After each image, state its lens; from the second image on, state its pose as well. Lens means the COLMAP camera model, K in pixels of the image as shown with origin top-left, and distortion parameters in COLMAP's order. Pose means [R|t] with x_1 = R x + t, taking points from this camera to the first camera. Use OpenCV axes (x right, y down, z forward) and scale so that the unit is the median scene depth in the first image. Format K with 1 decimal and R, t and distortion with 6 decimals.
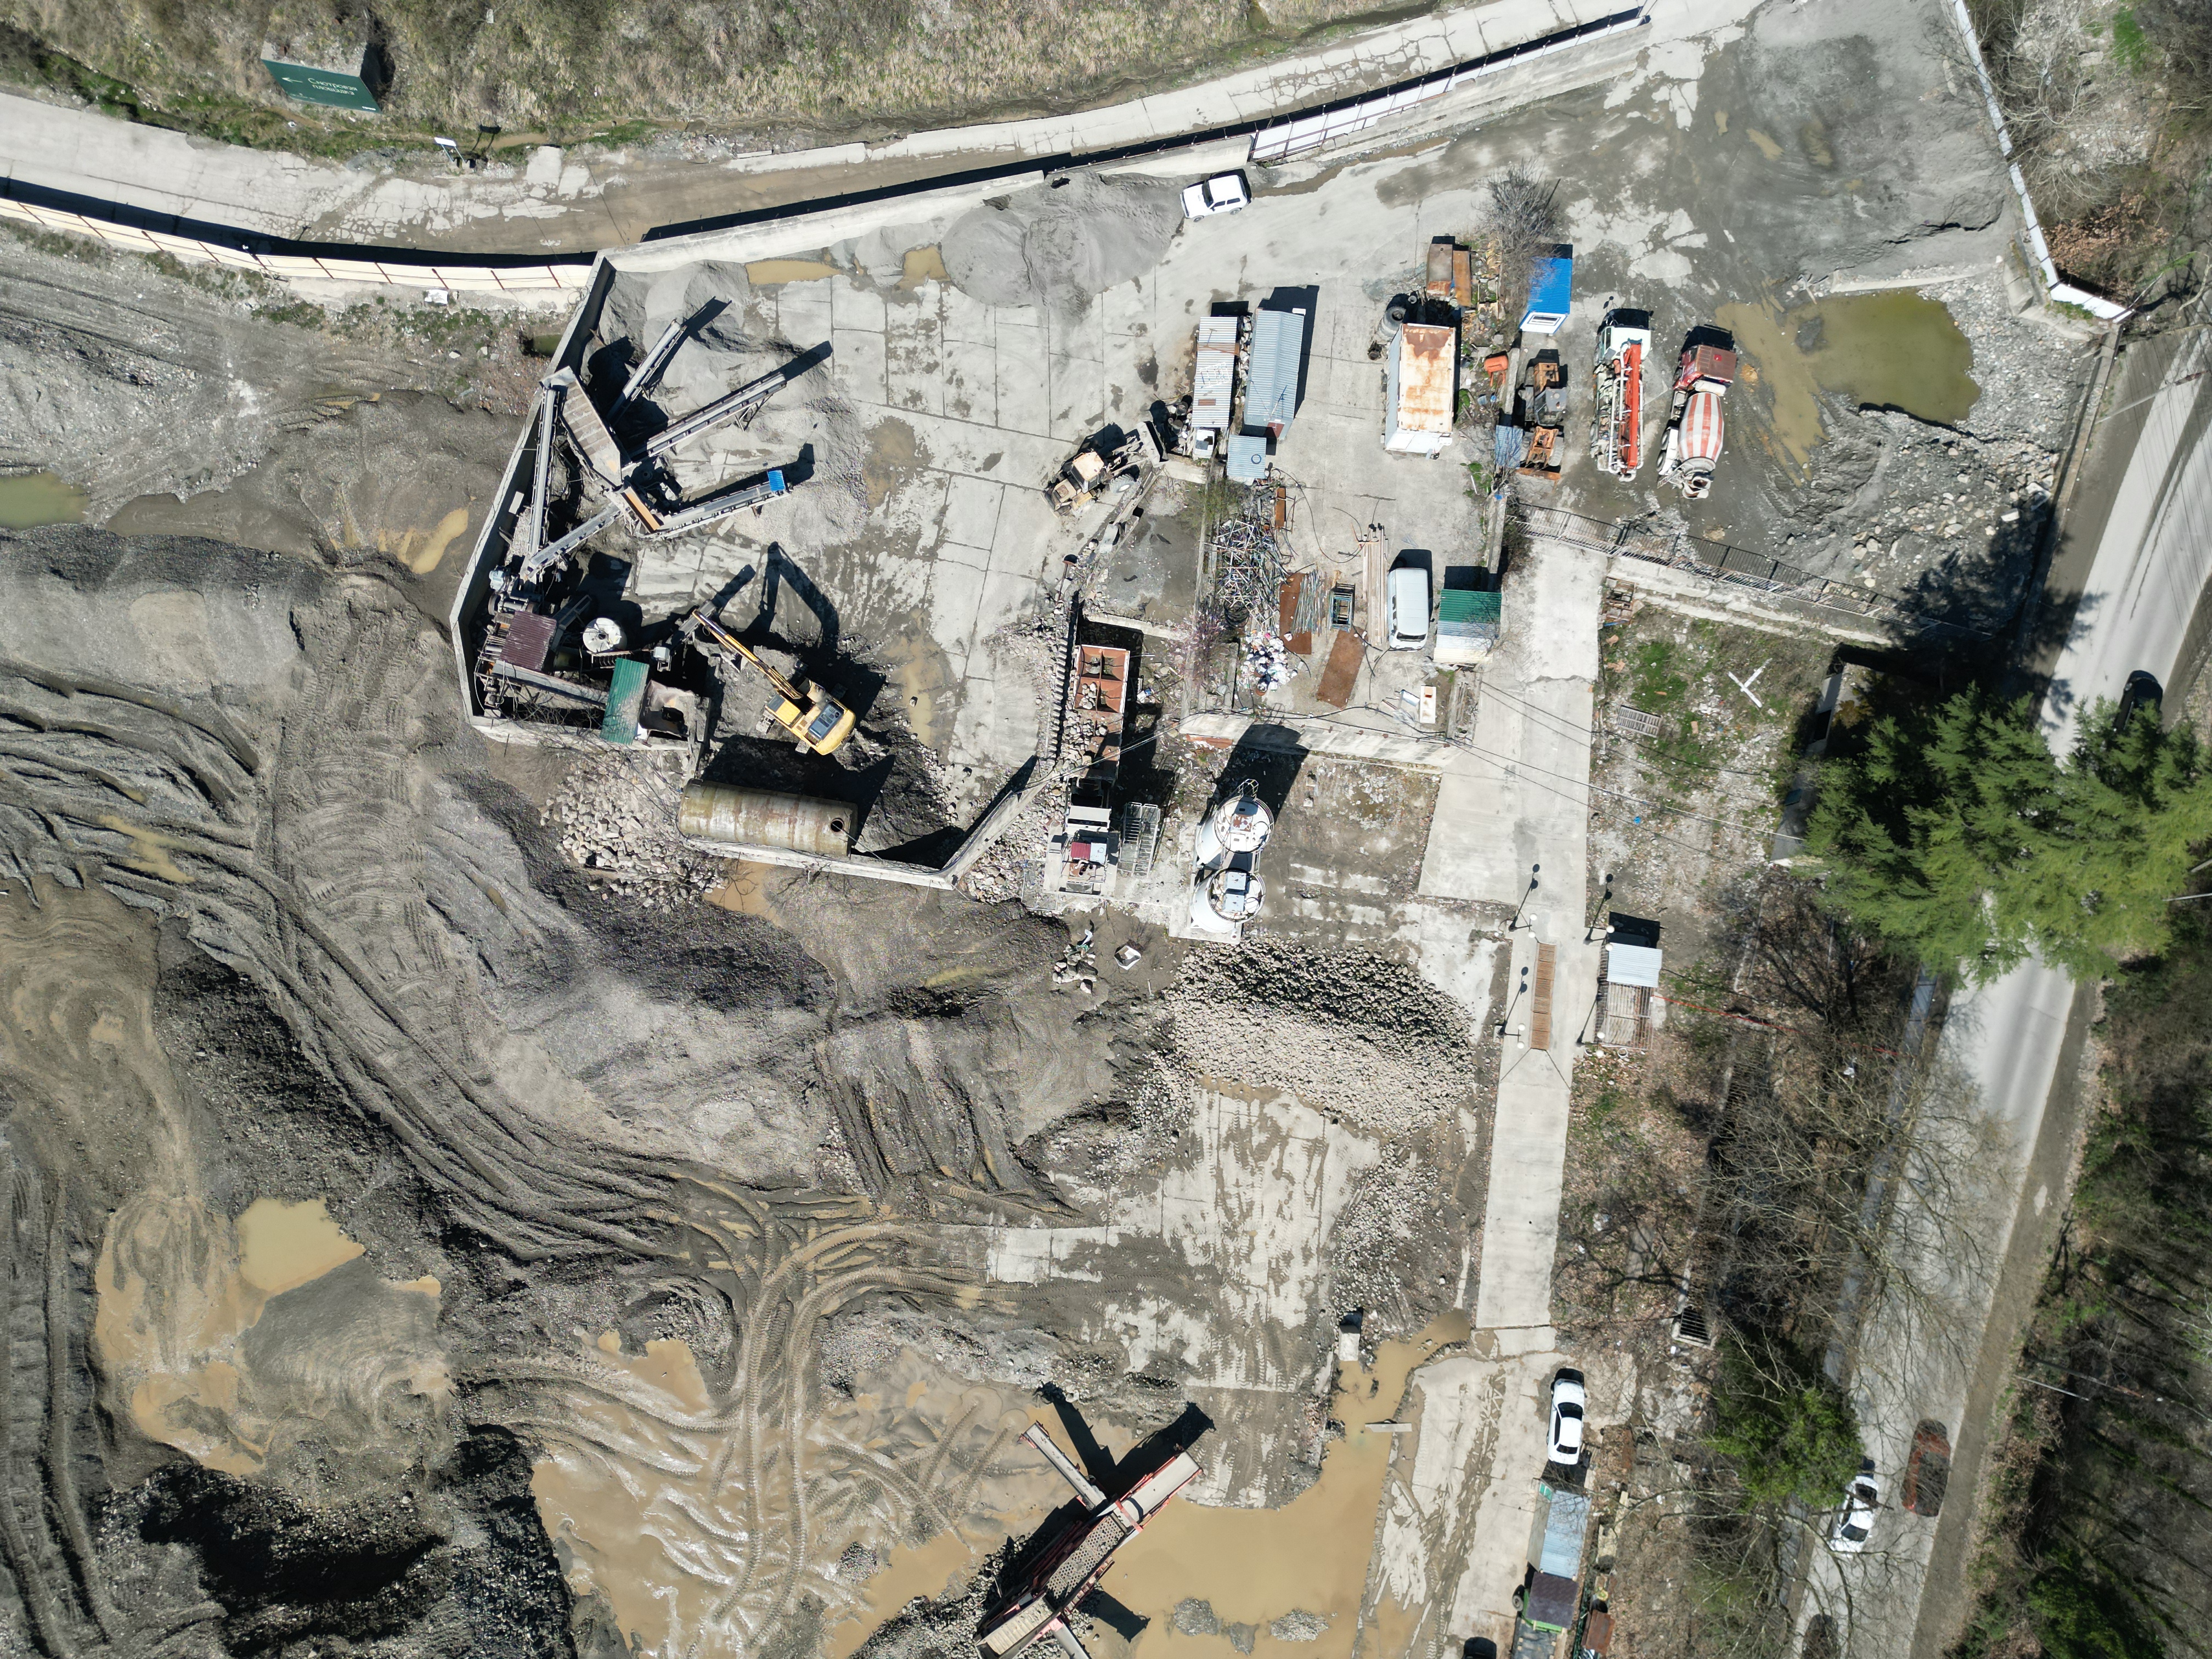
lens RADIAL K [[1542.0, 0, 1093.3], [0, 1542.0, 826.2], [0, 0, 1]] dist [0.075074, -0.065786]
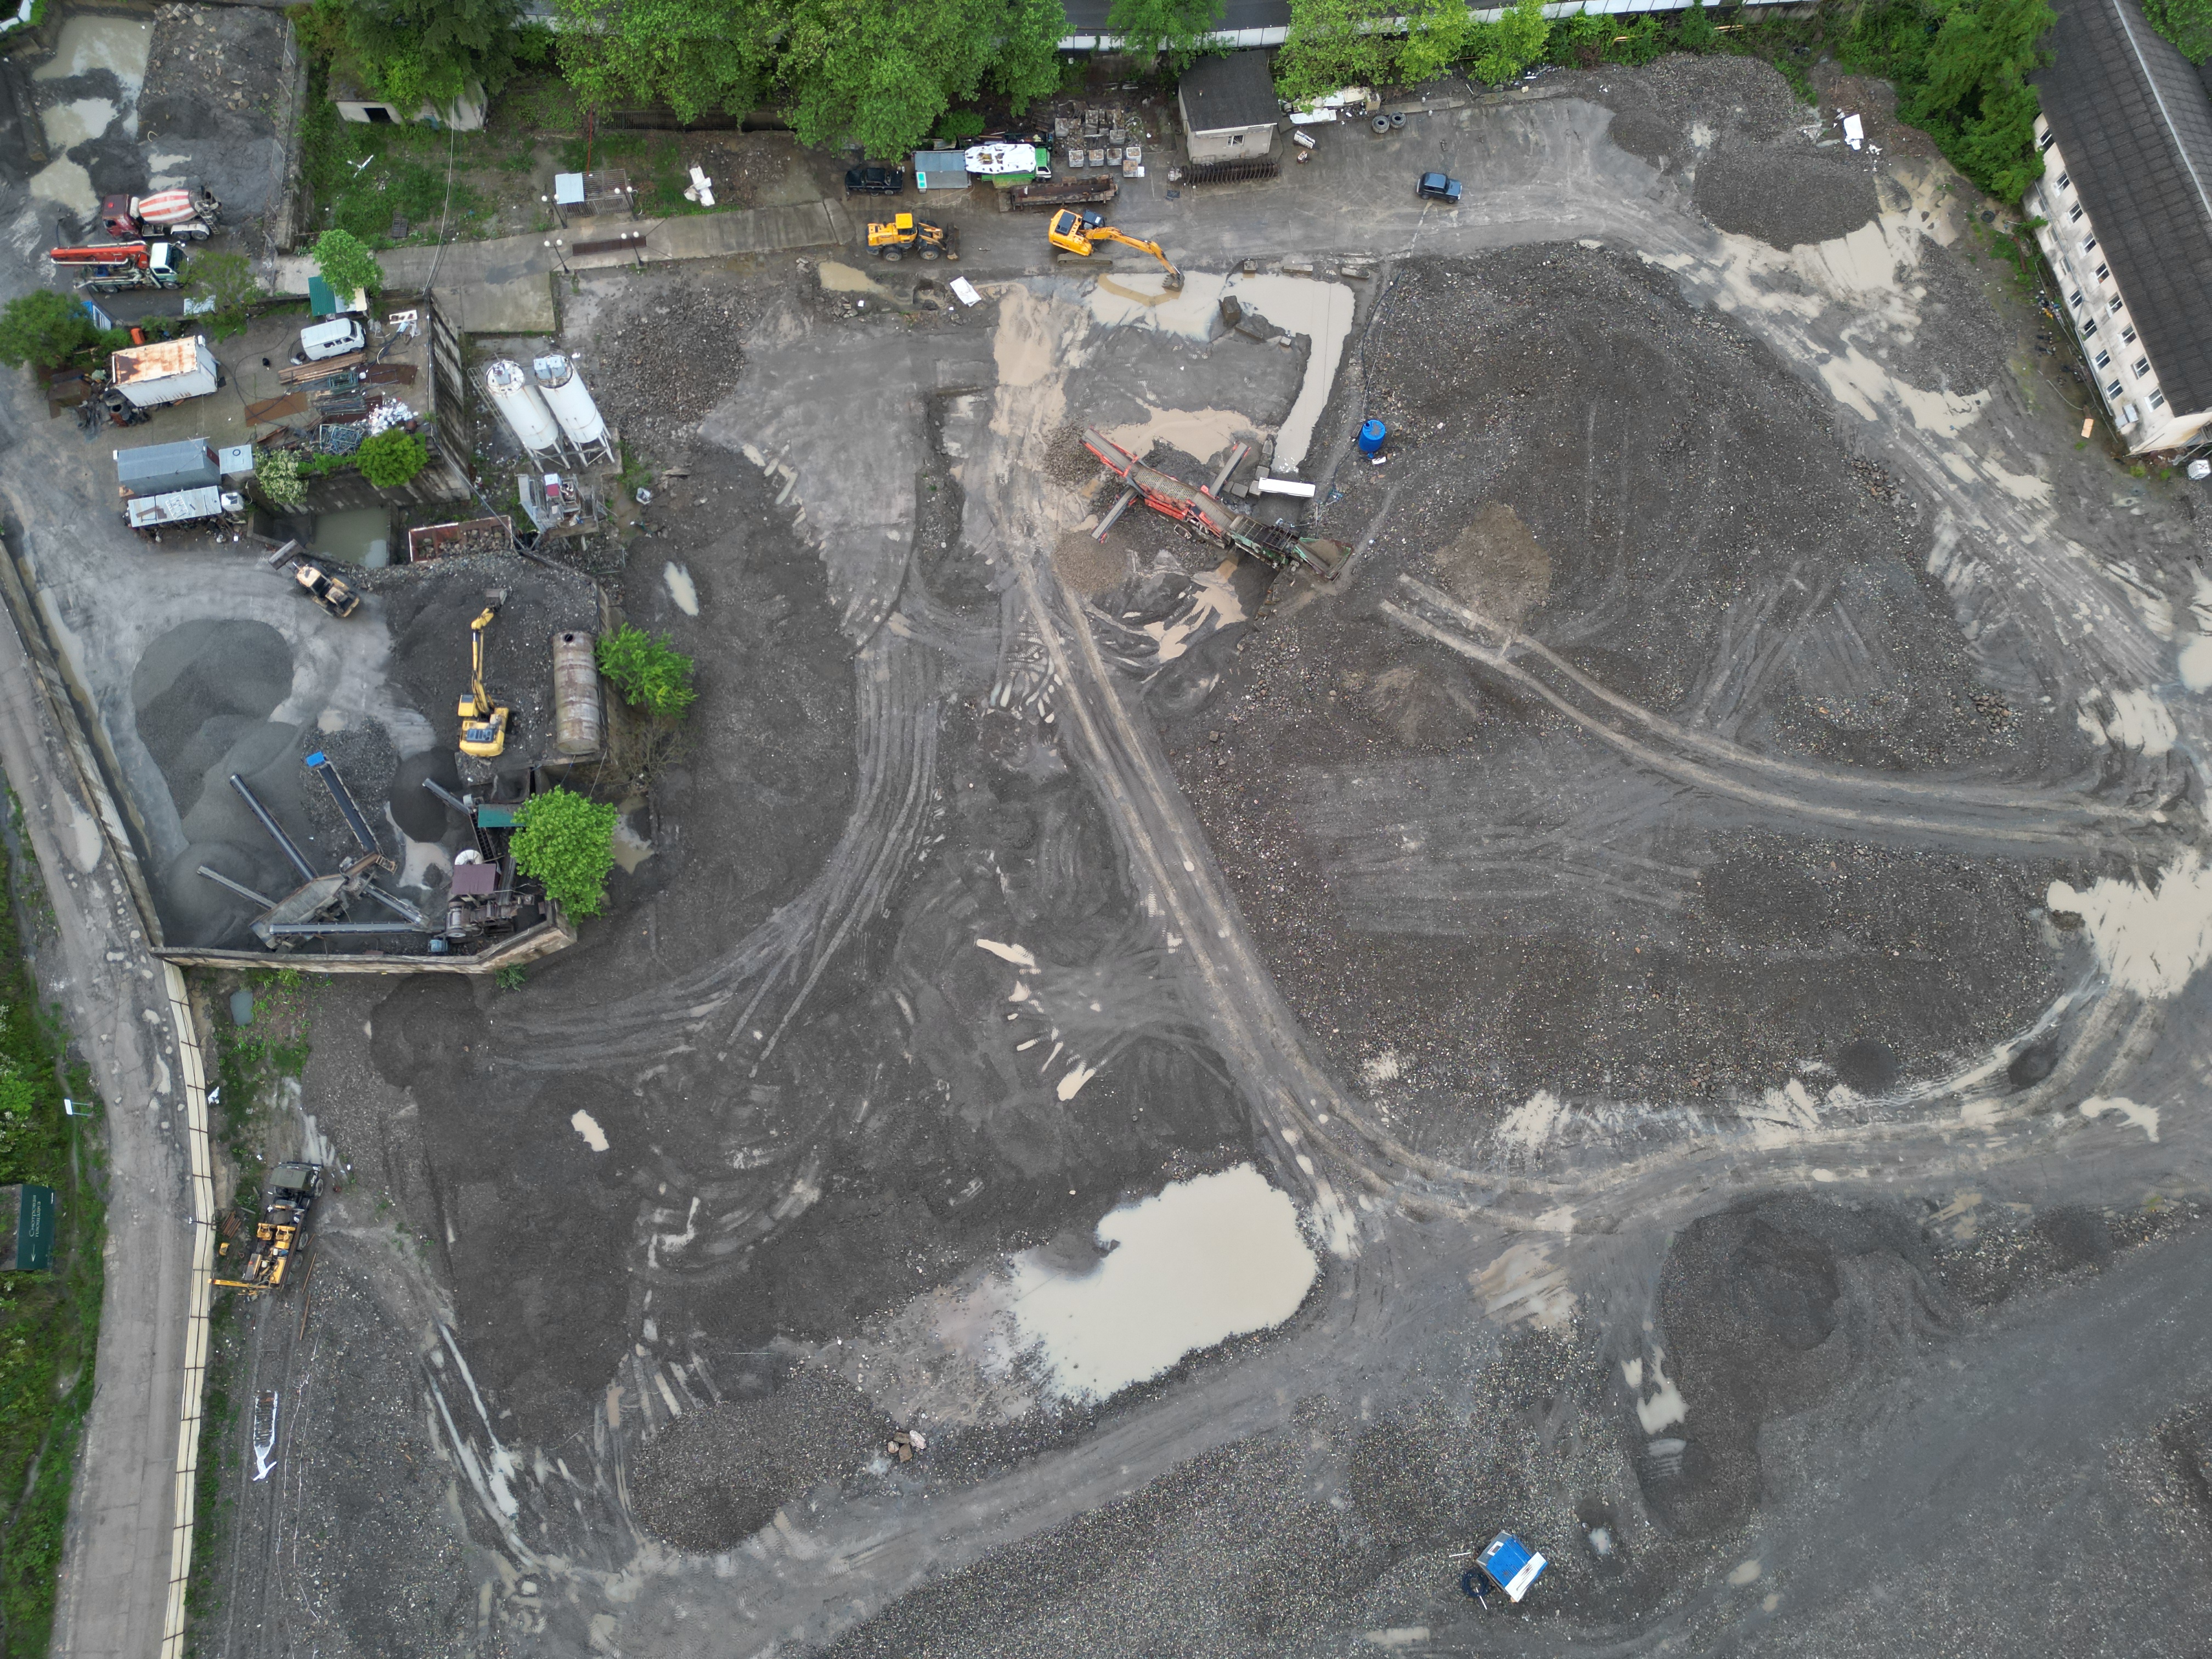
lens RADIAL K [[1542.0, 0, 1091.9], [0, 1542.0, 822.5], [0, 0, 1]] dist [0.075074, -0.065786]
pose [[-0.285261, -0.932298, 0.222365, -0.700681], [0.944957, -0.234778, 0.227896, 0.080069], [-0.160260, 0.275135, 0.947954, -0.327691]]
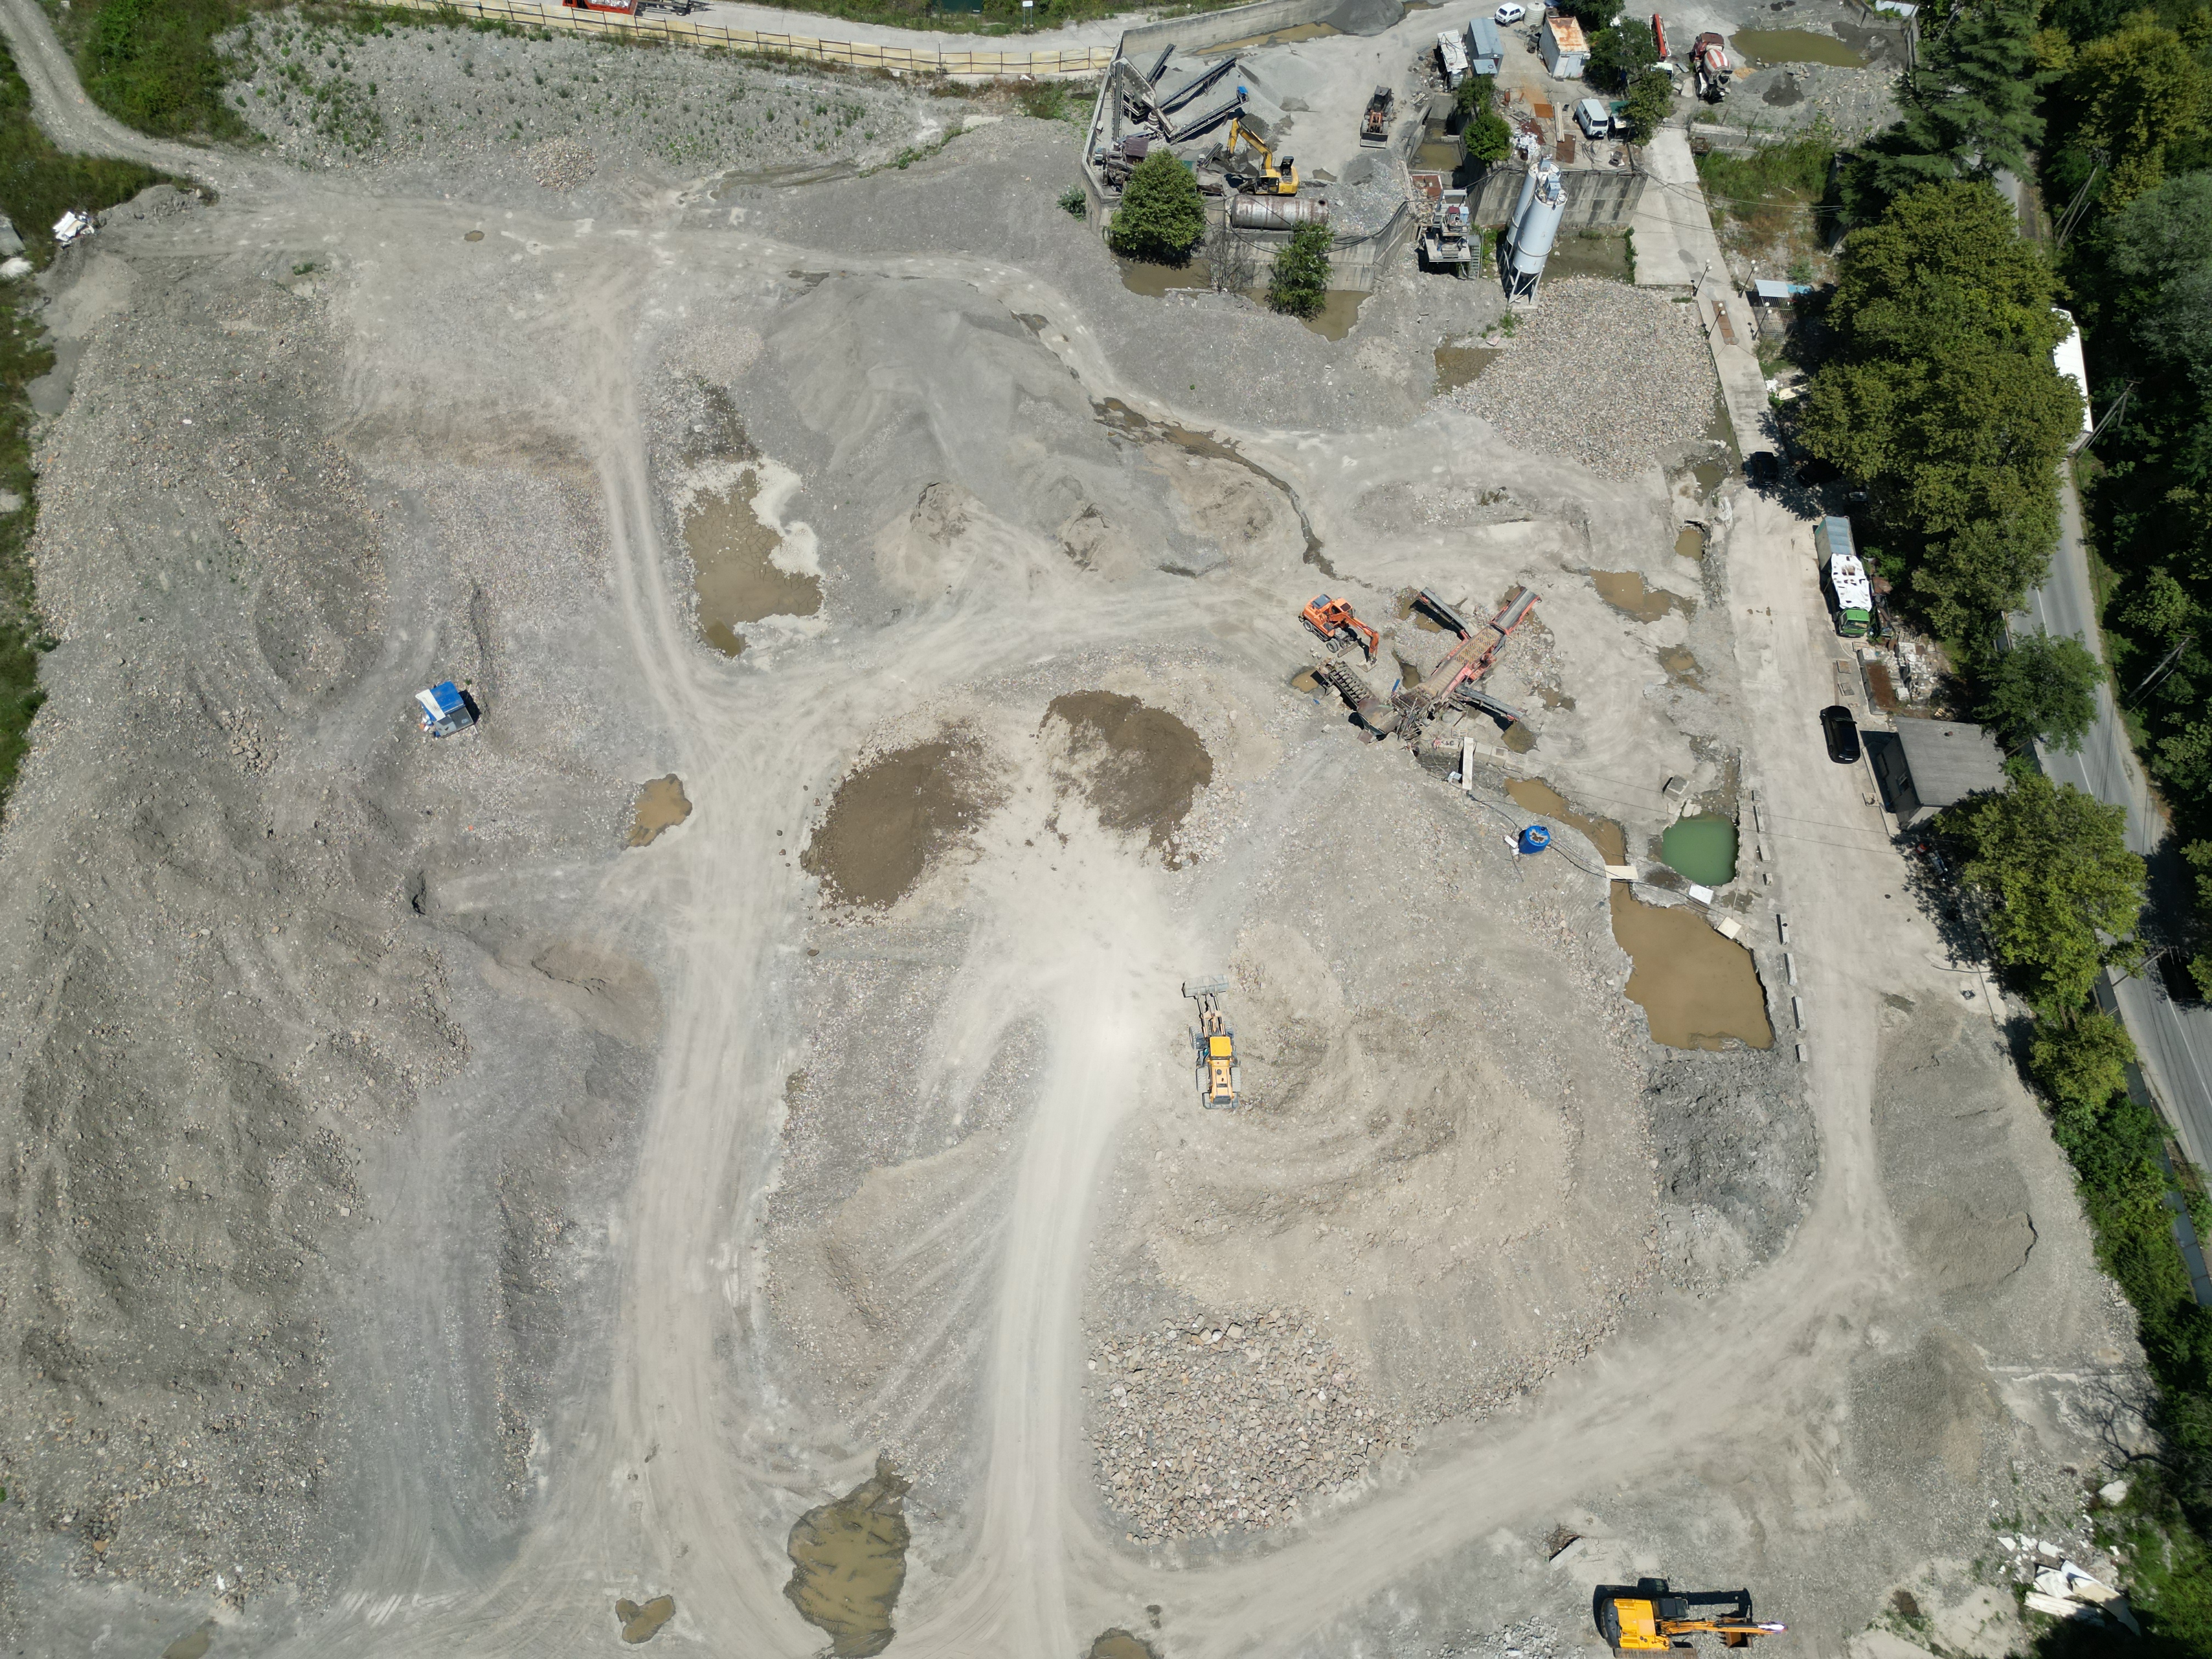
lens RADIAL K [[1531.7, 0, 1099.3], [0, 1531.7, 841.3], [0, 0, 1]] dist [0.039325, -0.024114]
pose [[0.989515, -0.132768, 0.056852, -0.567801], [0.144418, 0.914163, -0.378747, 1.202208], [-0.001686, 0.382986, 0.923753, -0.333038]]
